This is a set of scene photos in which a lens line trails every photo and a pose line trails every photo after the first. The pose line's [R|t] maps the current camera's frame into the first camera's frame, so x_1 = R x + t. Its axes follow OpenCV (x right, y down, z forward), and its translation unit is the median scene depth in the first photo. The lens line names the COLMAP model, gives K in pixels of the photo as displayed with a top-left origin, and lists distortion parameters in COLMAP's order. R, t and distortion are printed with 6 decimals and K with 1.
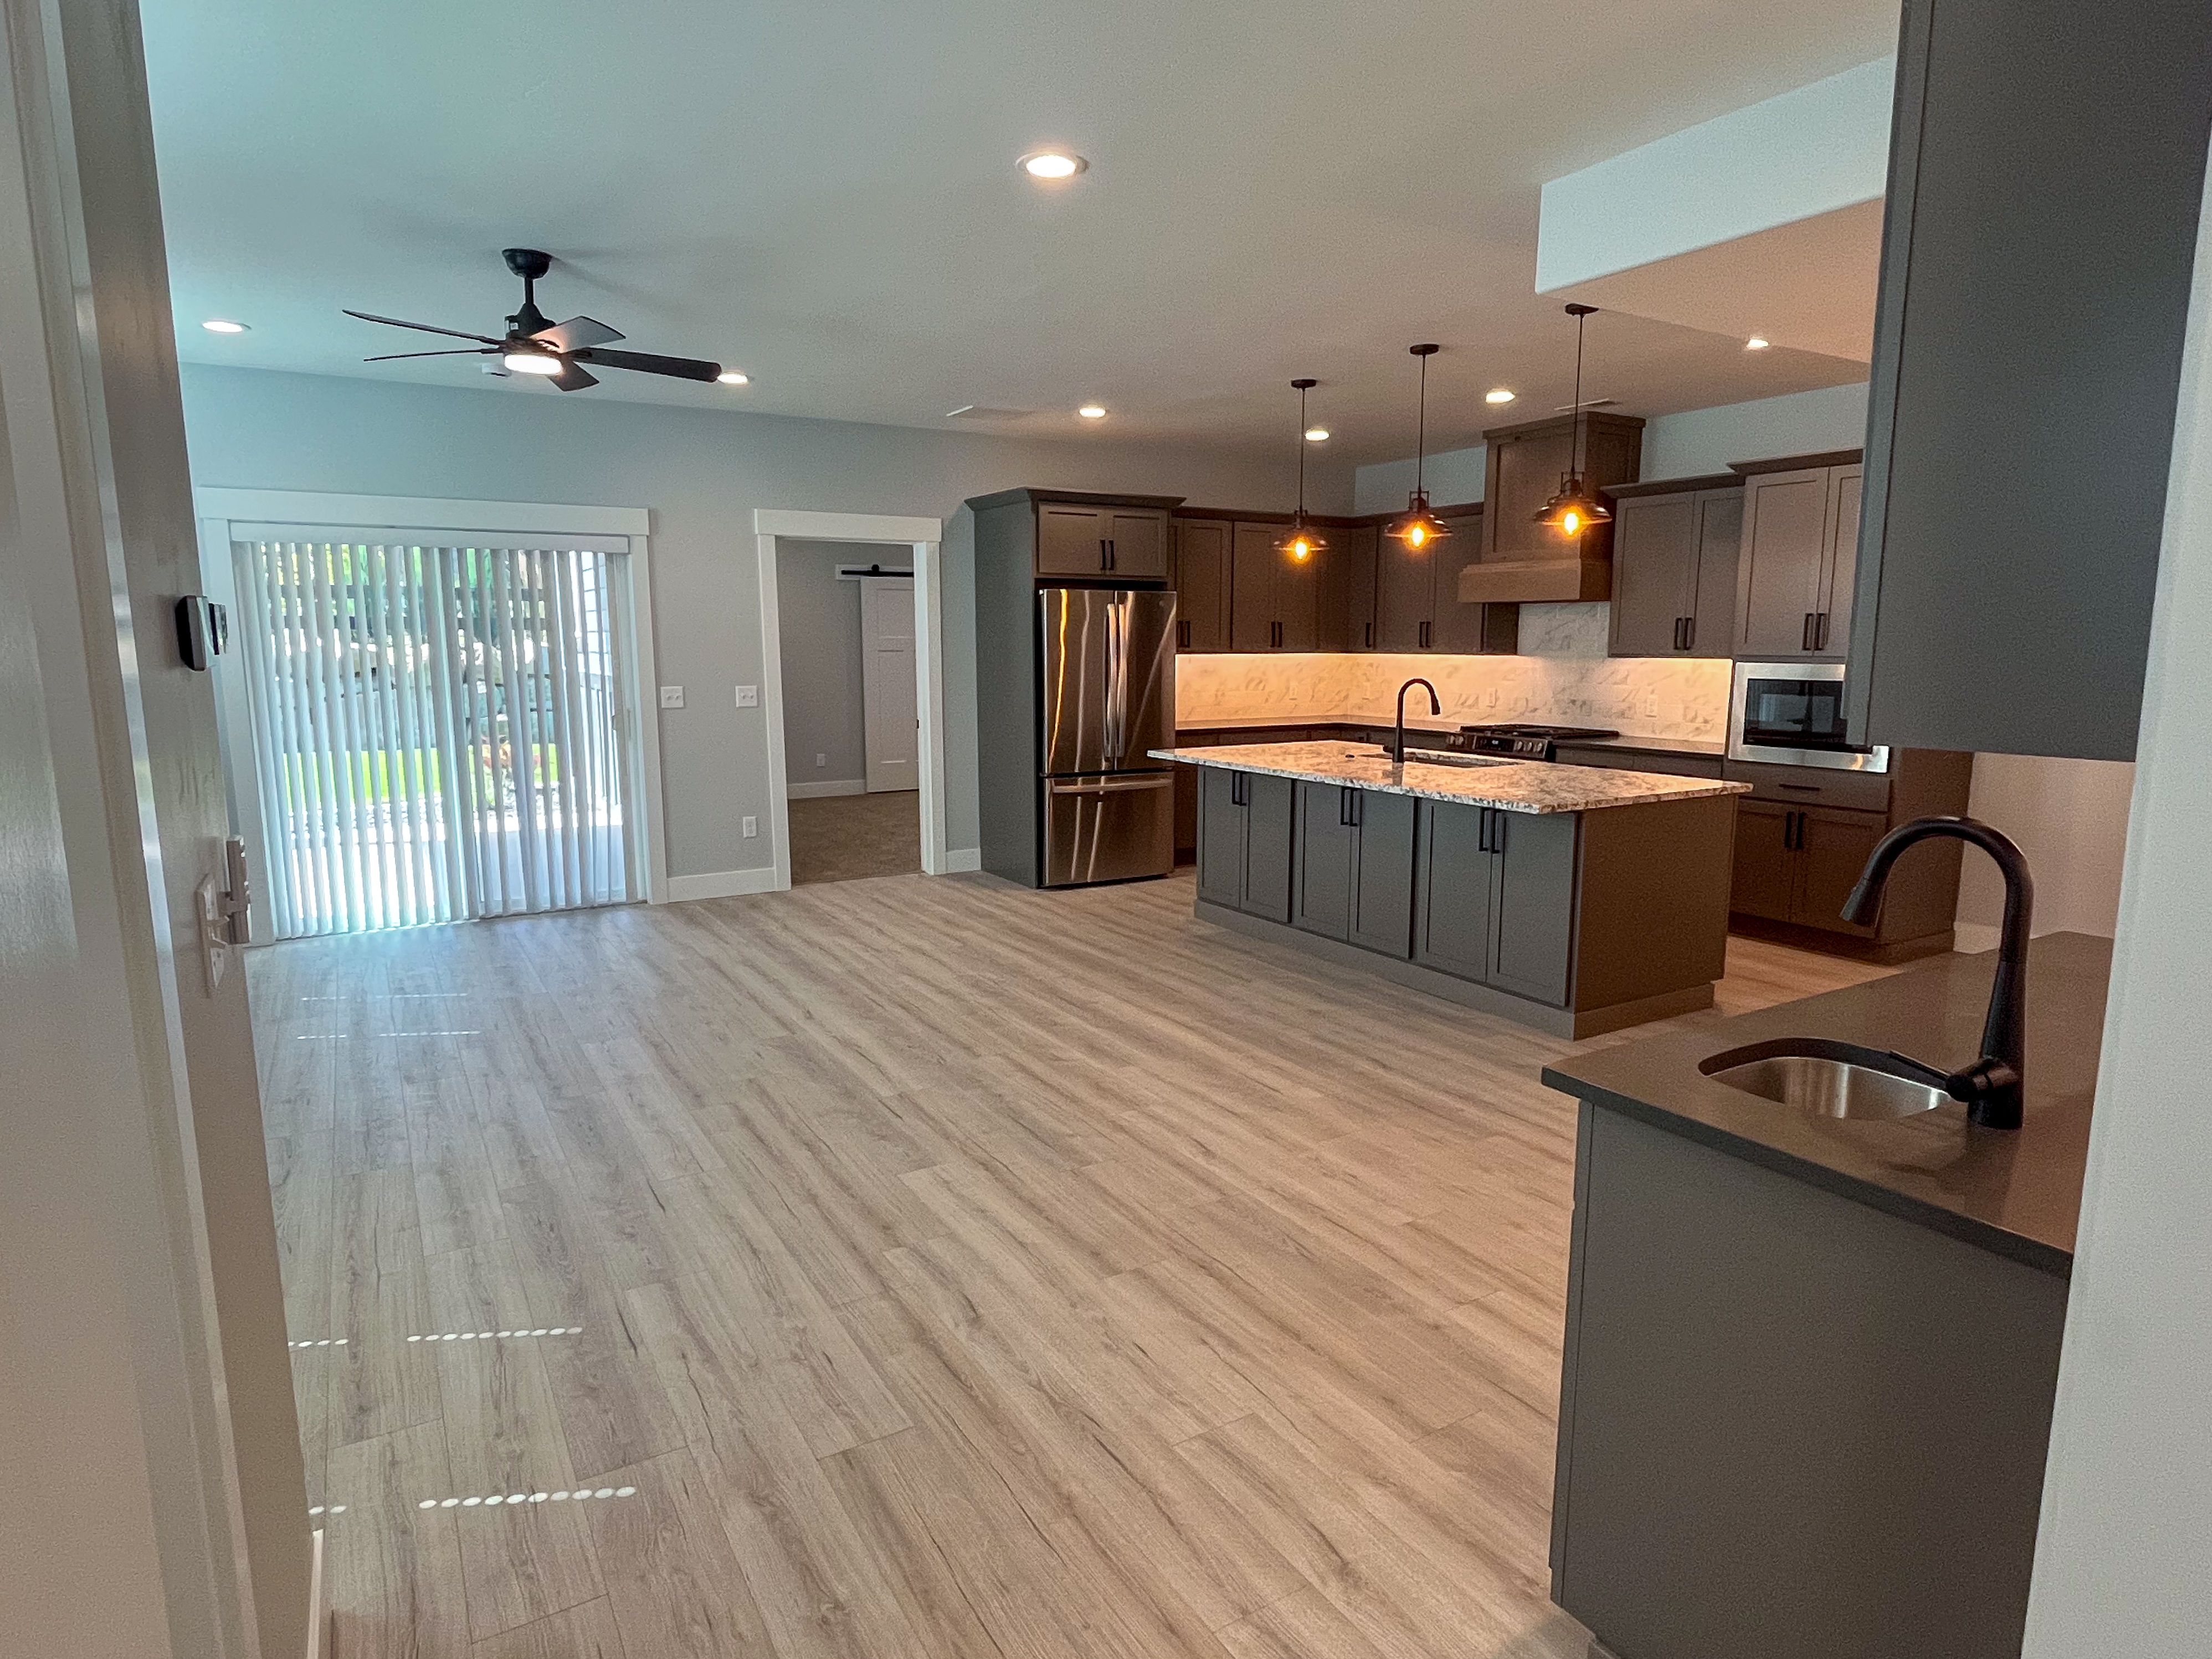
lens RADIAL K [[1254.8, 0, 1106.8], [0, 1254.8, 838.6], [0, 0, 1]] dist [0.000710, -0.002437]
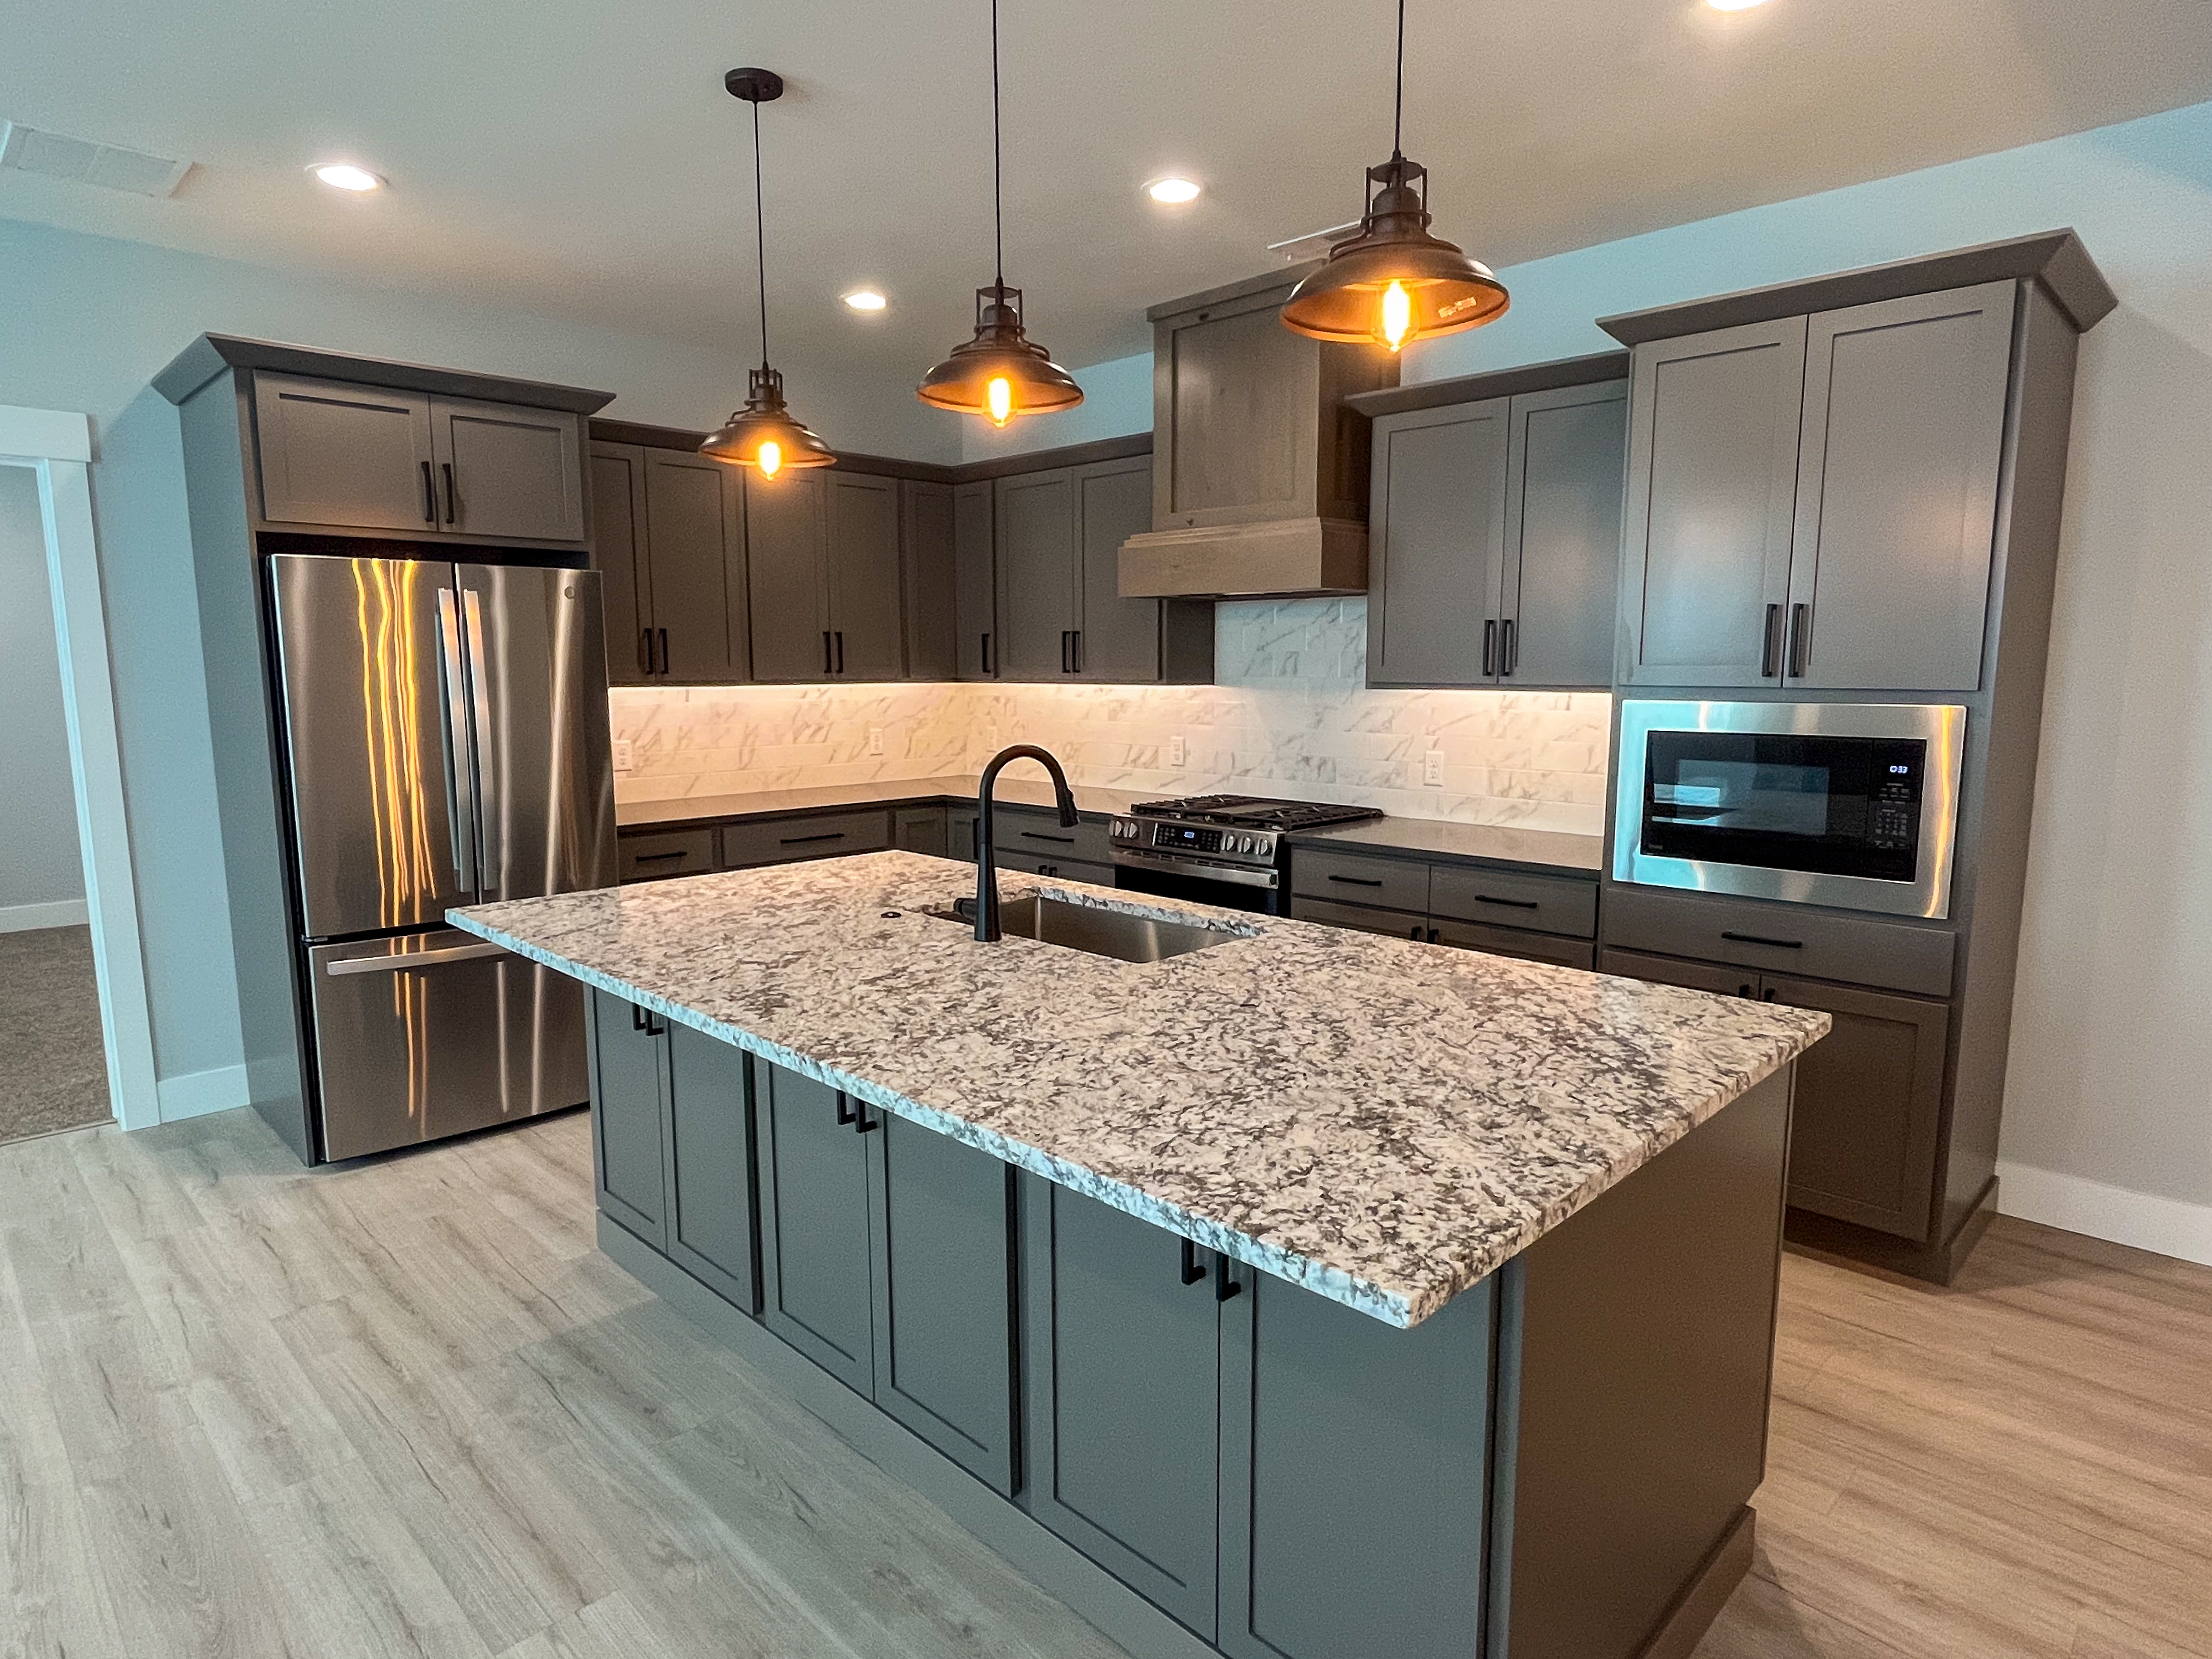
lens RADIAL K [[1244.1, 0, 1106.0], [0, 1244.1, 829.5], [0, 0, 1]] dist [-0.004974, -0.000628]
pose [[0.969914, -0.034212, 0.241030, 0.148331], [0.040415, 0.998966, -0.020838, -0.076674], [-0.240068, 0.029952, 0.970294, 0.500609]]
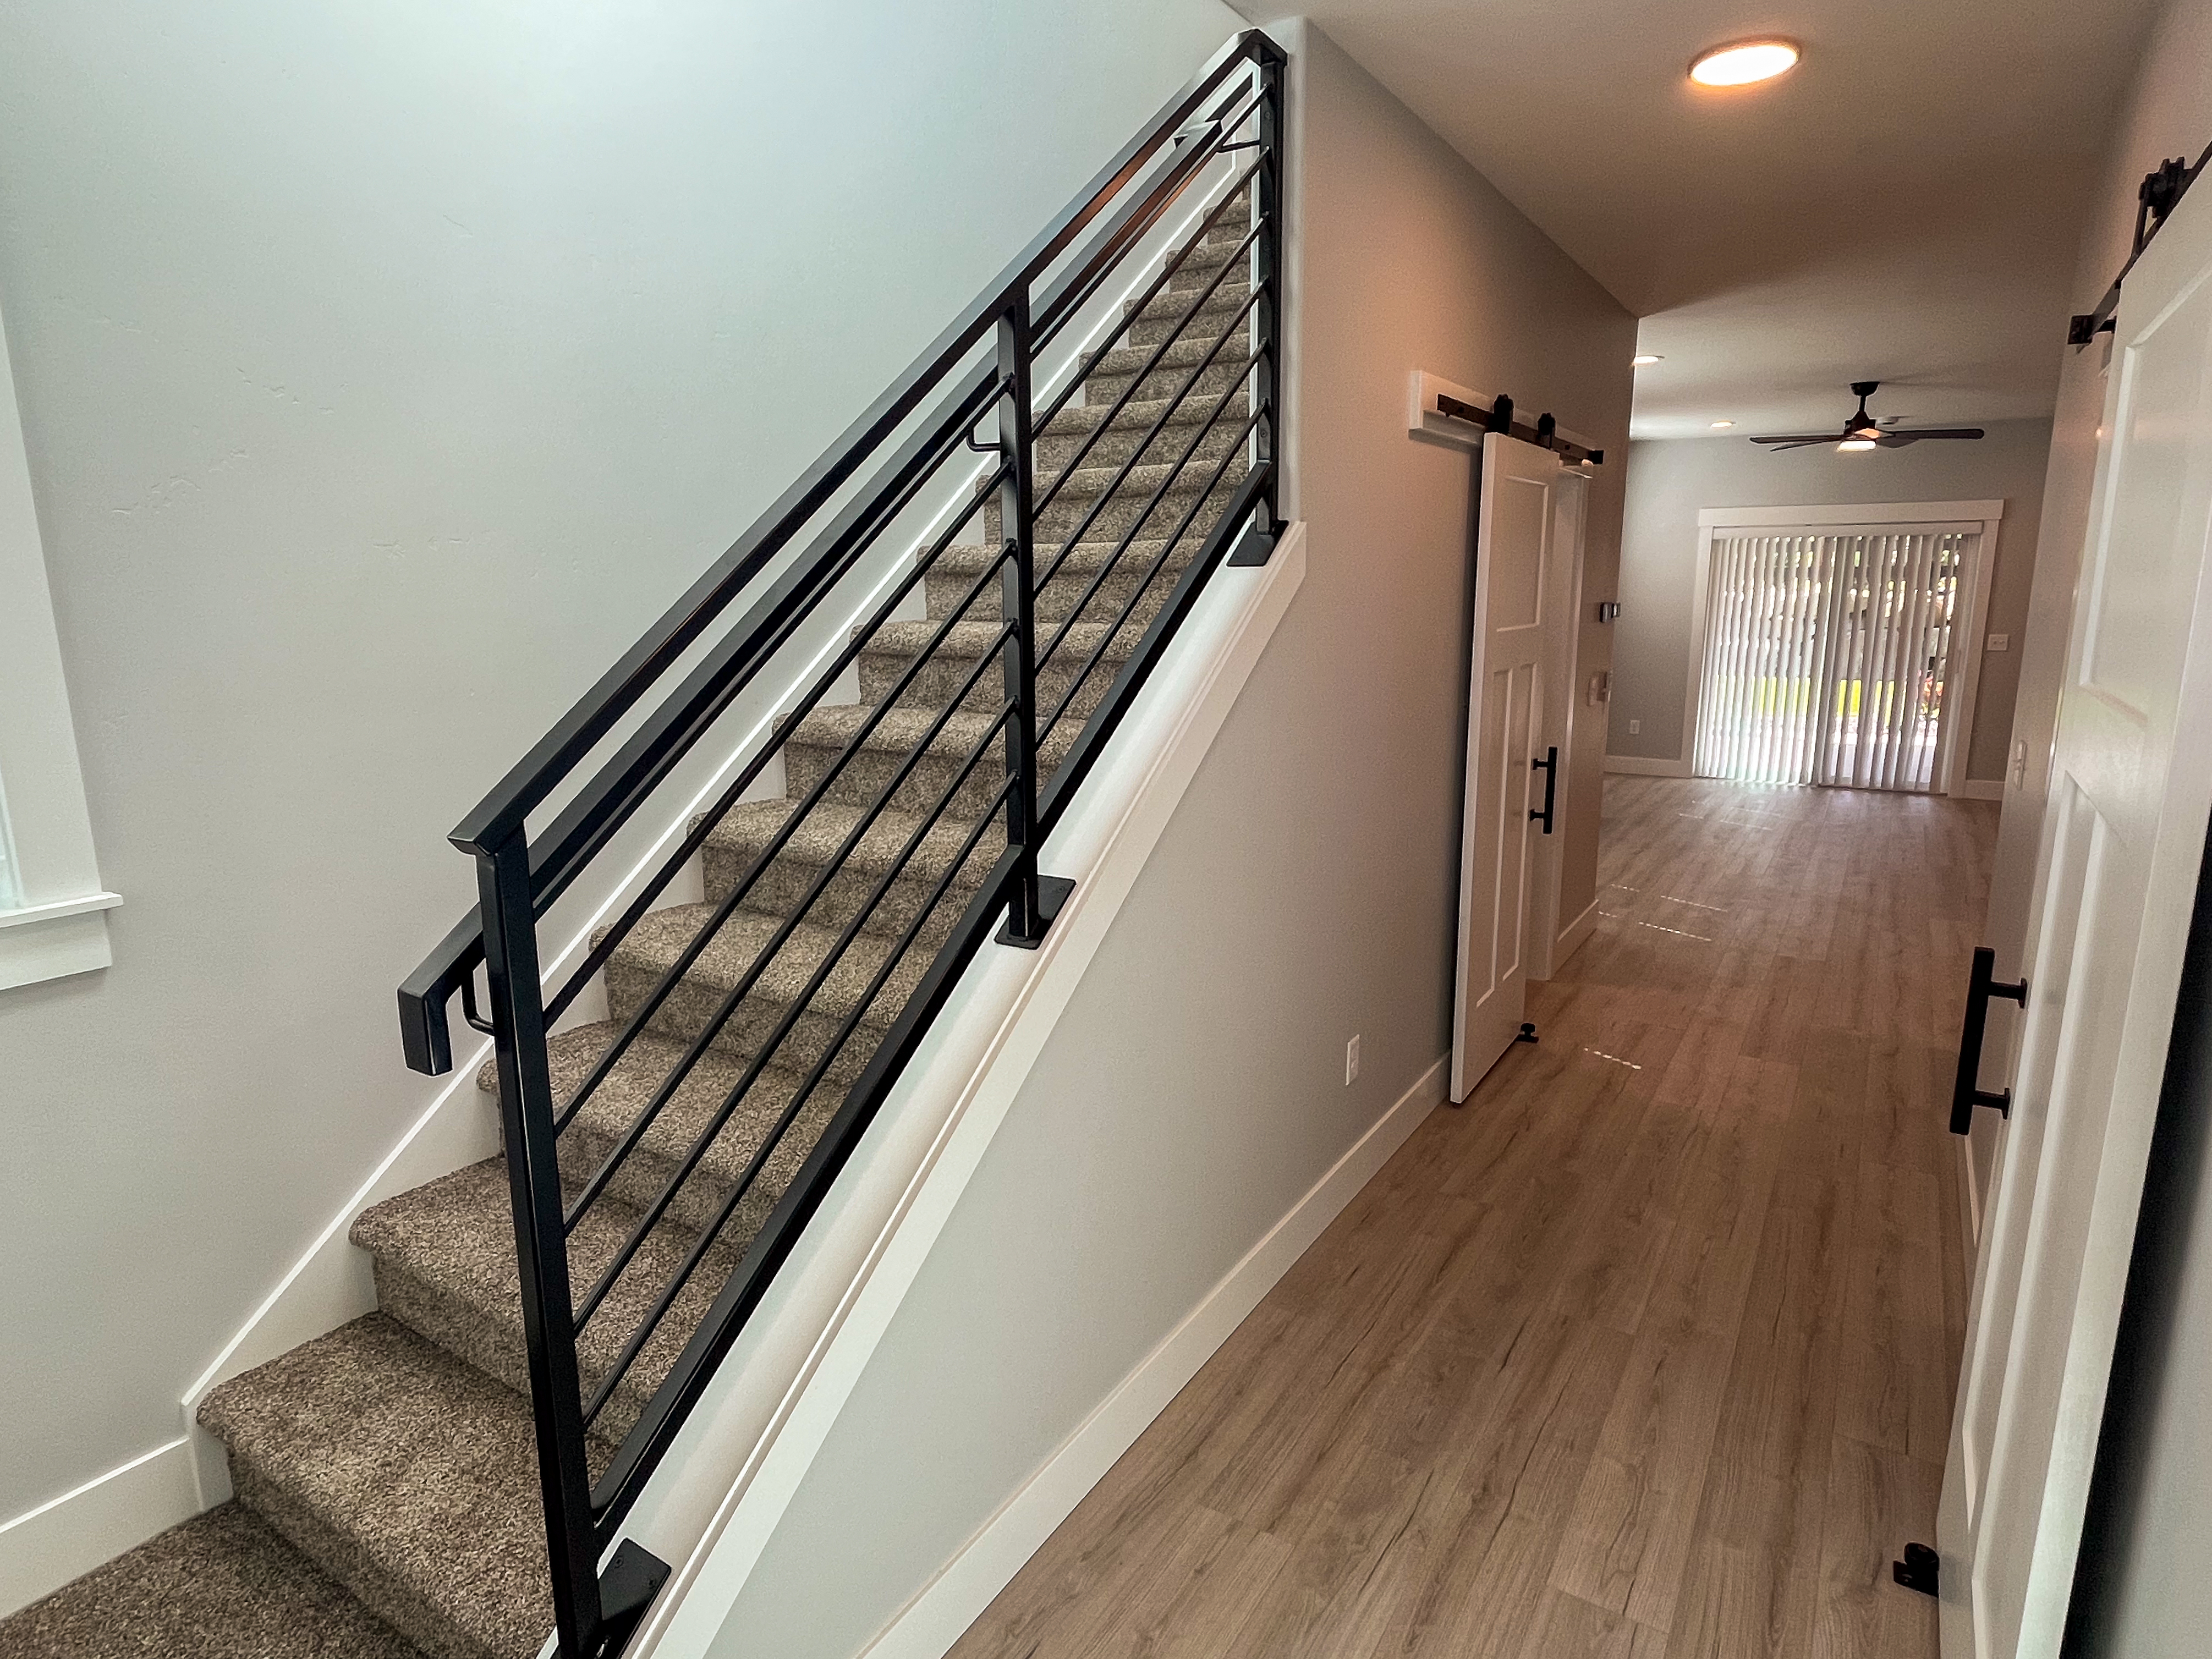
lens RADIAL K [[1254.8, 0, 1106.8], [0, 1254.8, 838.6], [0, 0, 1]] dist [0.000710, -0.002437]
pose [[0.449794, 0.178628, -0.875087, 0.434989], [-0.136211, 0.982054, 0.130450, 0.046176], [0.882685, 0.060521, 0.466053, -0.437343]]
